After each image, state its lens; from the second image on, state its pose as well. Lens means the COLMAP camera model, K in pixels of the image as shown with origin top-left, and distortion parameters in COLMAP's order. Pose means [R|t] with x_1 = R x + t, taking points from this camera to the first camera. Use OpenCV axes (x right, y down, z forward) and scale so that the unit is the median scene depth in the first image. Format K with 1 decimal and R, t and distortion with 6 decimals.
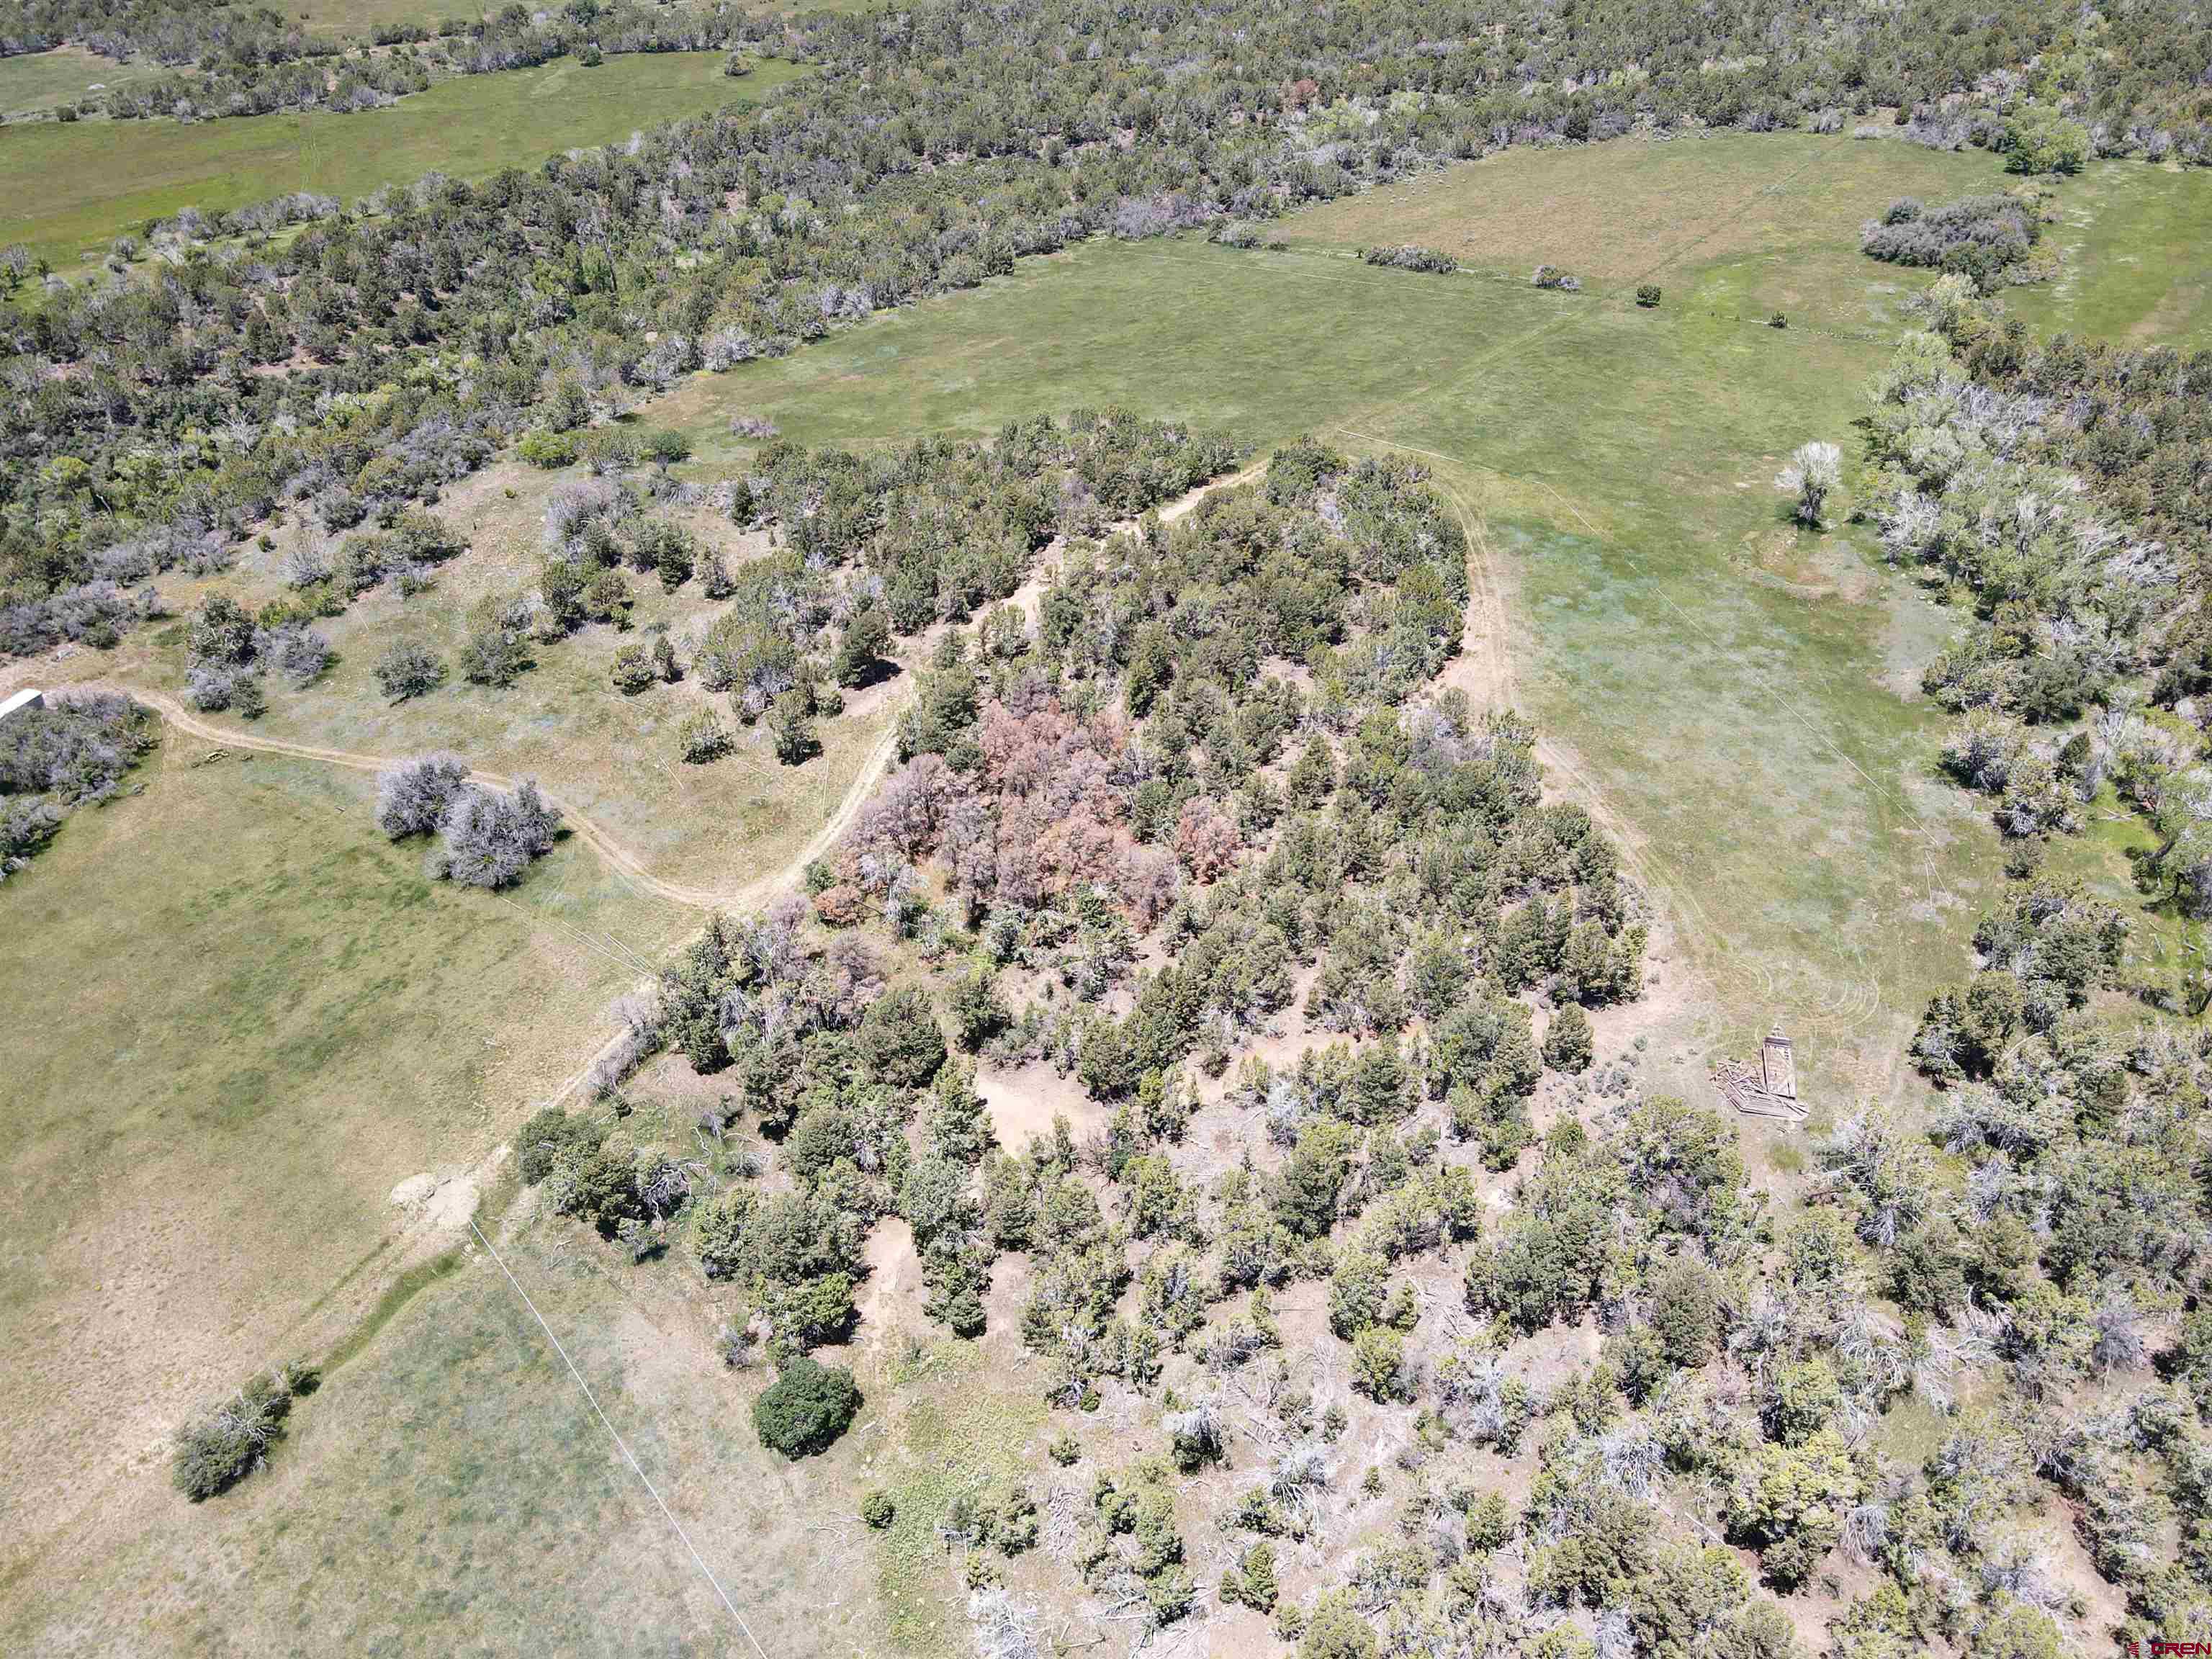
lens RADIAL K [[1614.5, 0, 1108.7], [0, 1614.5, 831.9], [0, 0, 1]] dist [-0.002722, 0.017293]
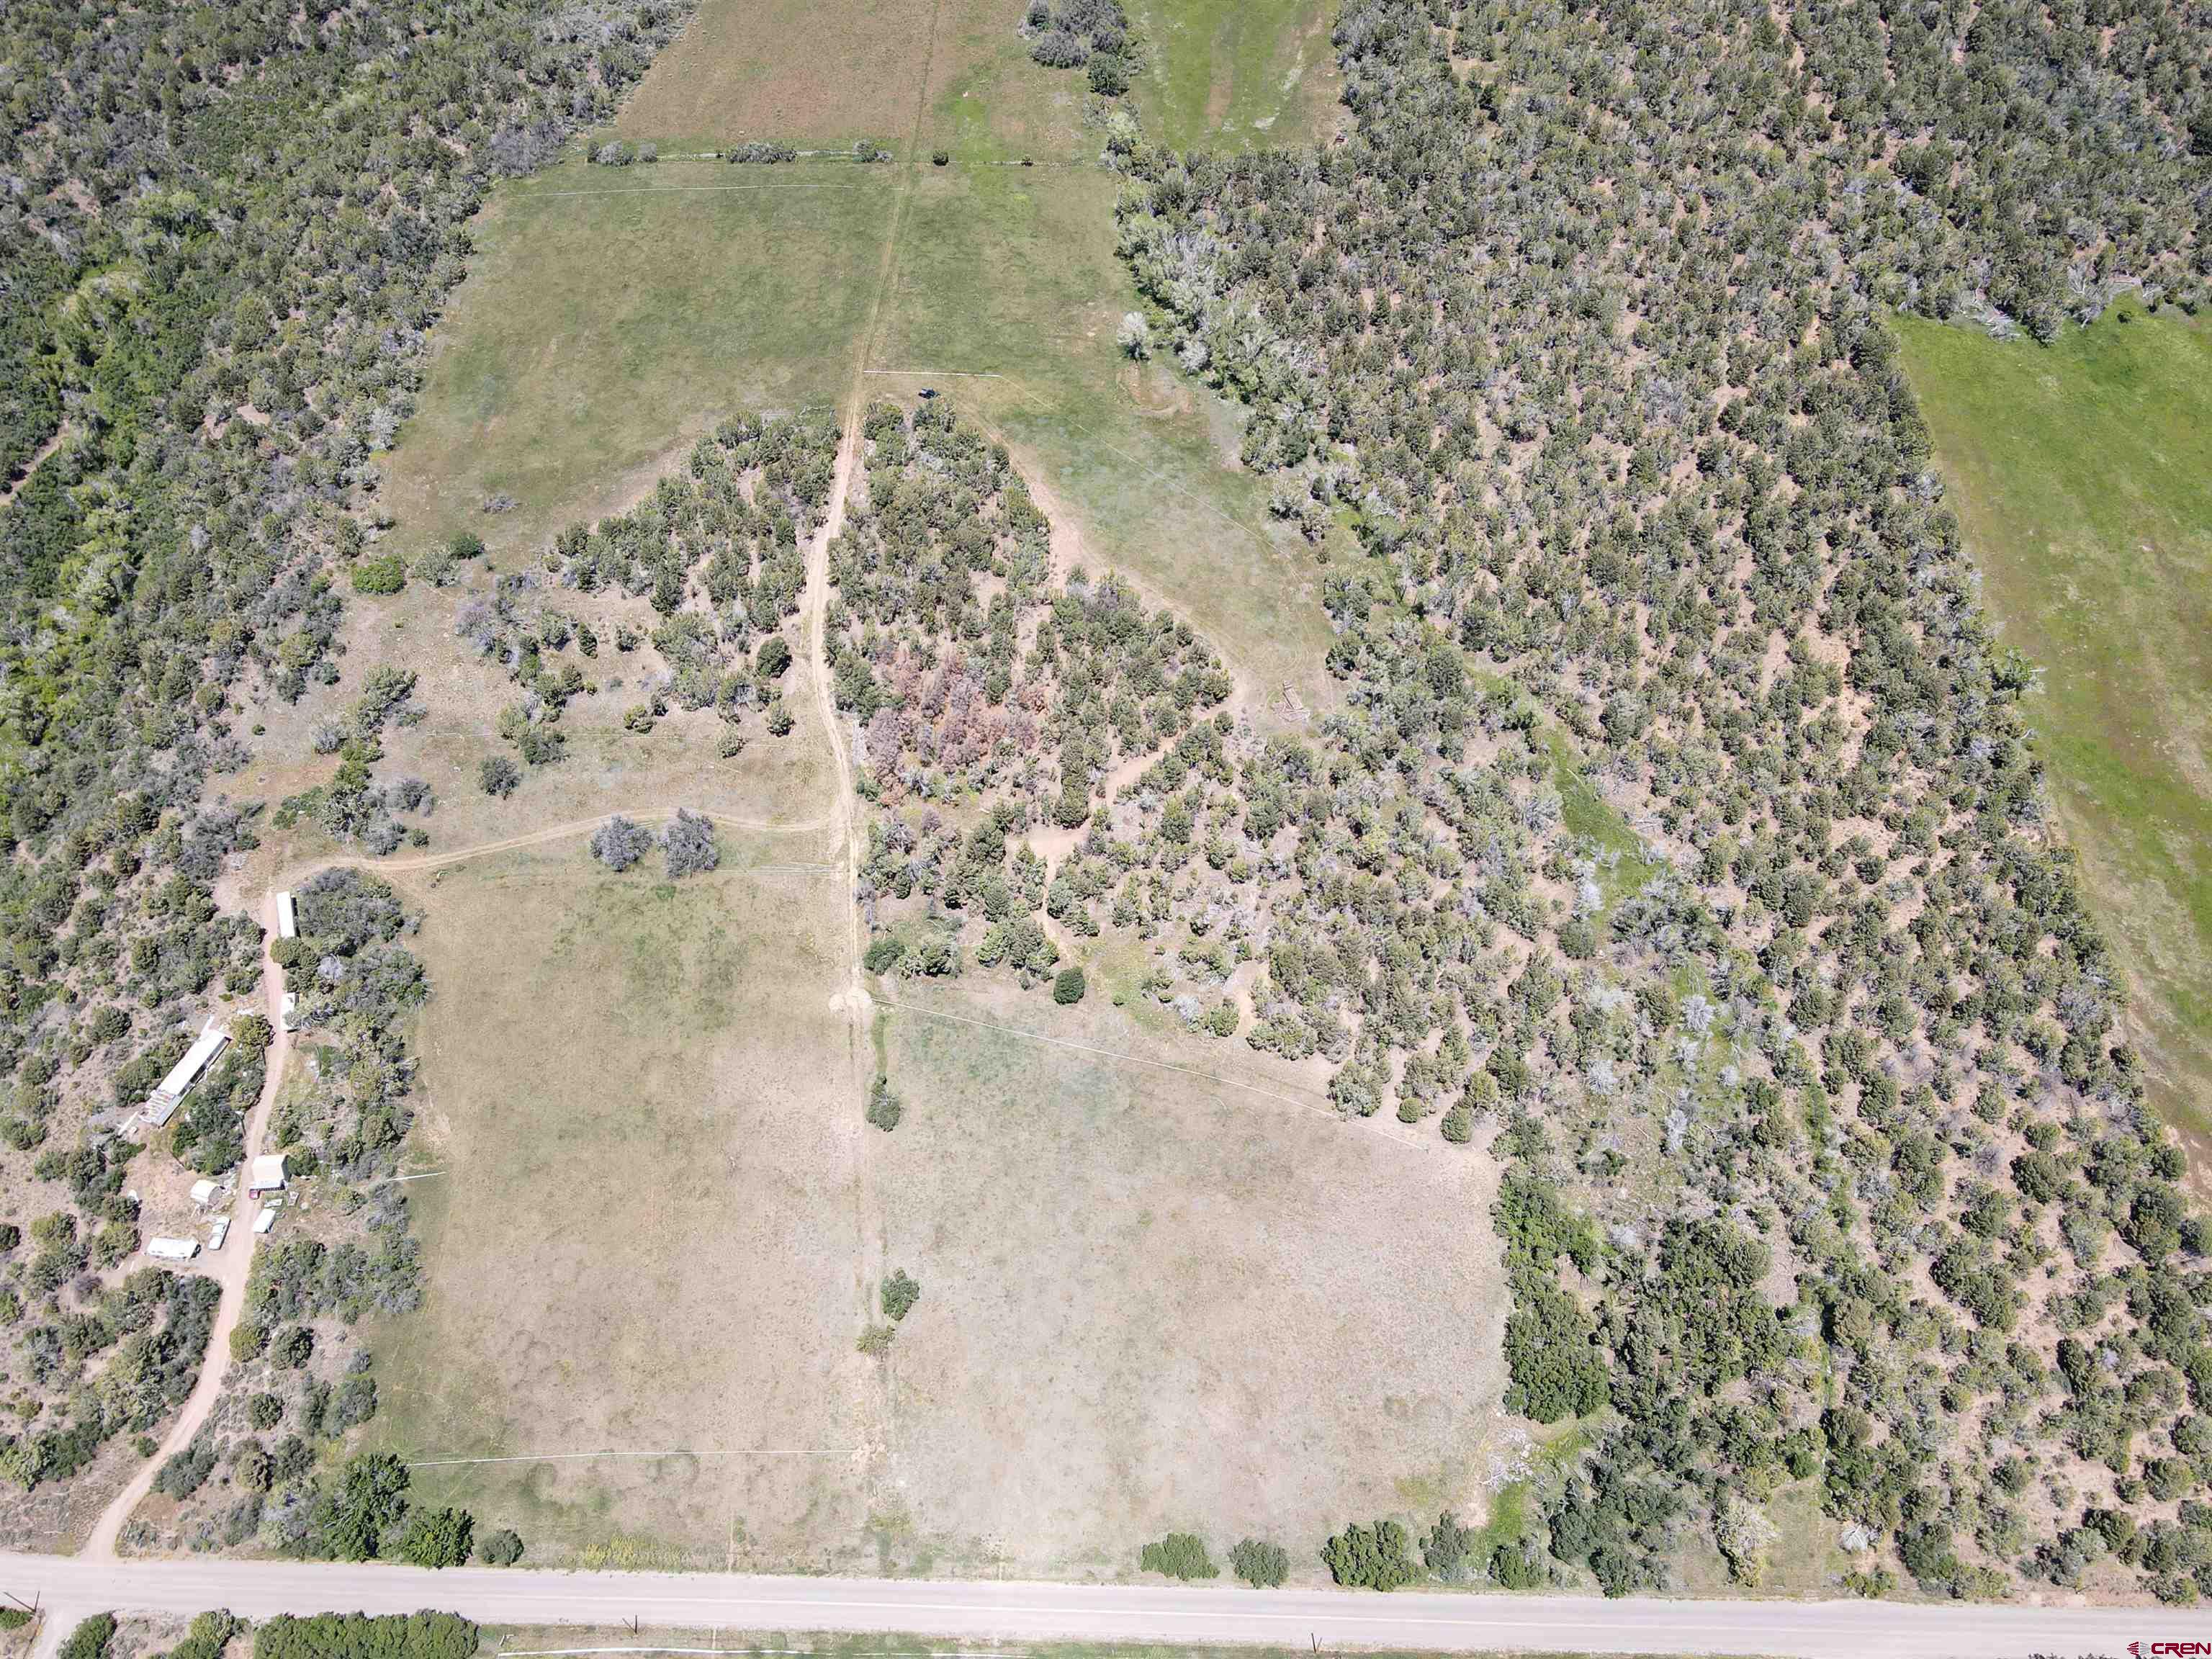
lens RADIAL K [[1614.5, 0, 1093.8], [0, 1614.5, 829.5], [0, 0, 1]] dist [-0.002722, 0.017293]
pose [[0.813151, -0.456365, 0.361270, -0.590536], [0.312011, 0.865737, 0.391341, -0.530754], [-0.491360, -0.205499, 0.846366, -0.725258]]
